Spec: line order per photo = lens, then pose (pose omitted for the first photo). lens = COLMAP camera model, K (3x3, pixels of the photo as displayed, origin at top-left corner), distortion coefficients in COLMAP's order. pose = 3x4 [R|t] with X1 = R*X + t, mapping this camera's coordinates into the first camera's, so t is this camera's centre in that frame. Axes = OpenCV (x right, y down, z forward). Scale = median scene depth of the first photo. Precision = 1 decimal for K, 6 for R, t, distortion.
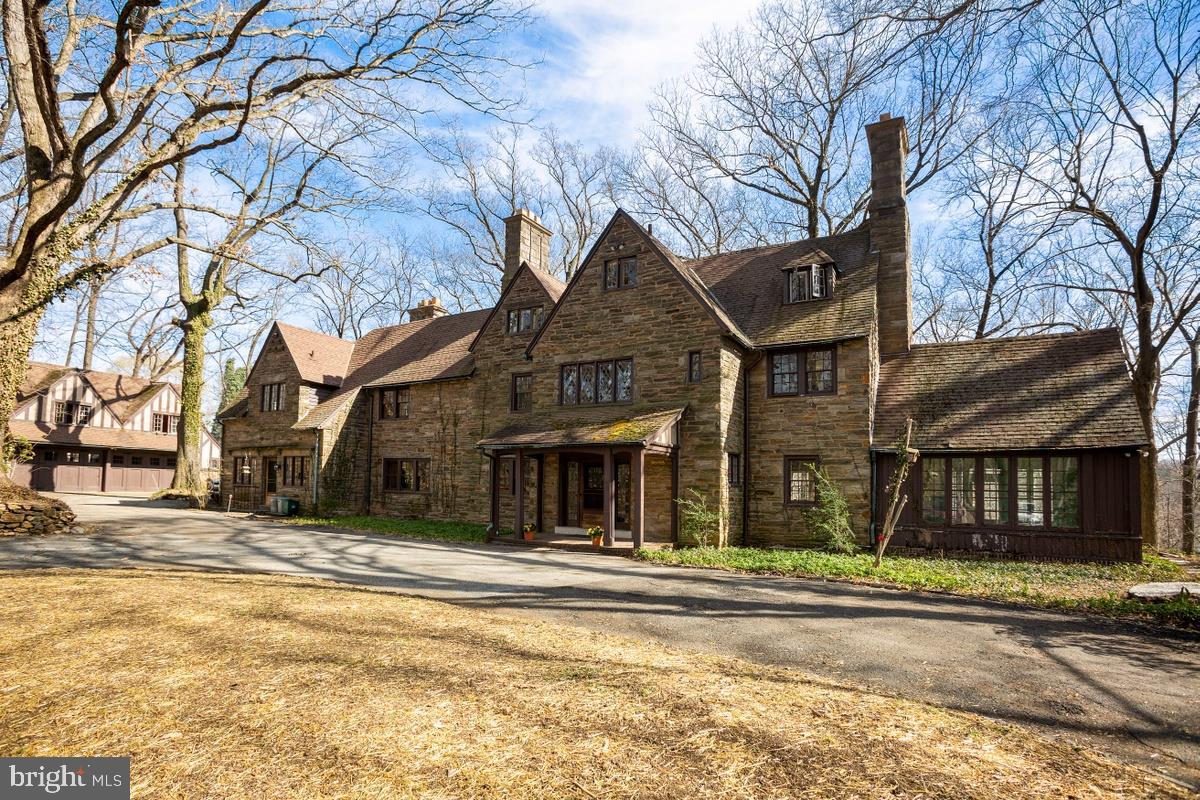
lens RADIAL K [[551.0, 0, 580.2], [0, 551.0, 382.2], [0, 0, 1]] dist [-0.074106, 0.024868]
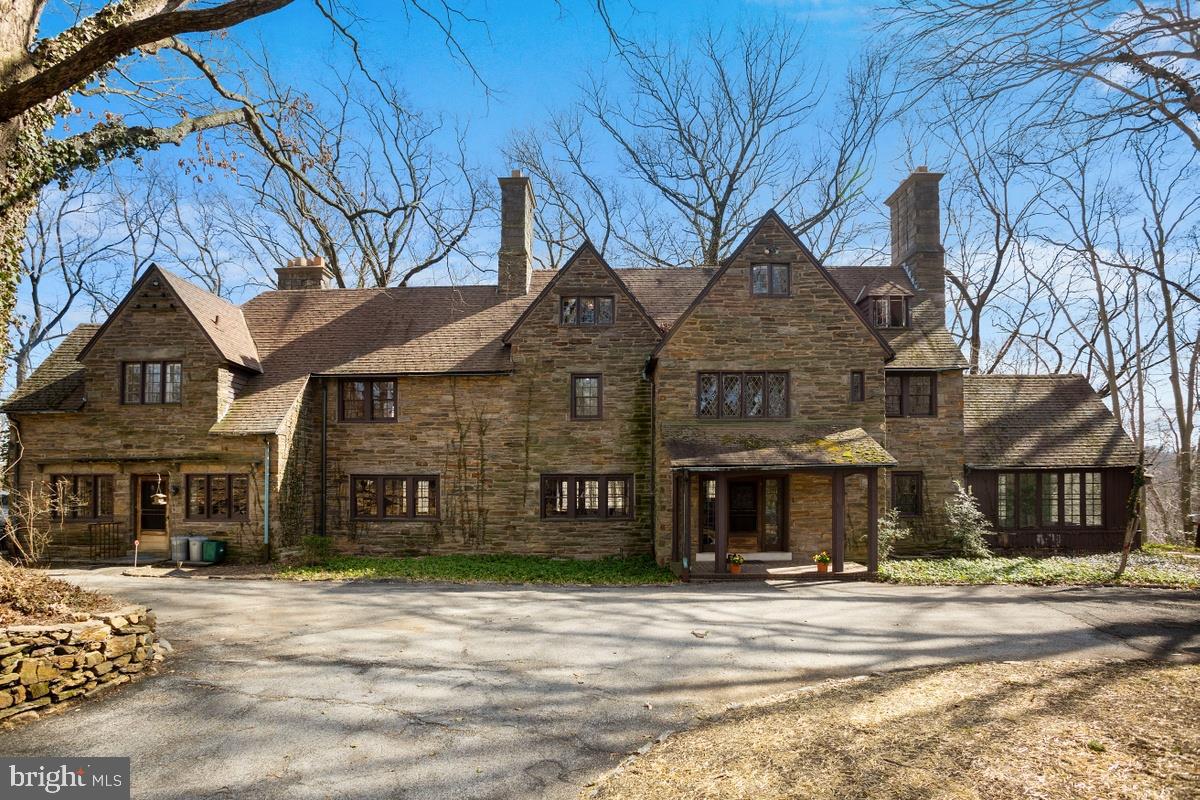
lens RADIAL K [[587.7, 0, 595.1], [0, 587.7, 398.1], [0, 0, 1]] dist [-0.085196, 0.038752]
pose [[0.887013, 0.042770, 0.459760, -0.490962], [-0.060870, 0.997842, 0.024610, -0.002136], [-0.457715, -0.049815, 0.887702, 0.188946]]
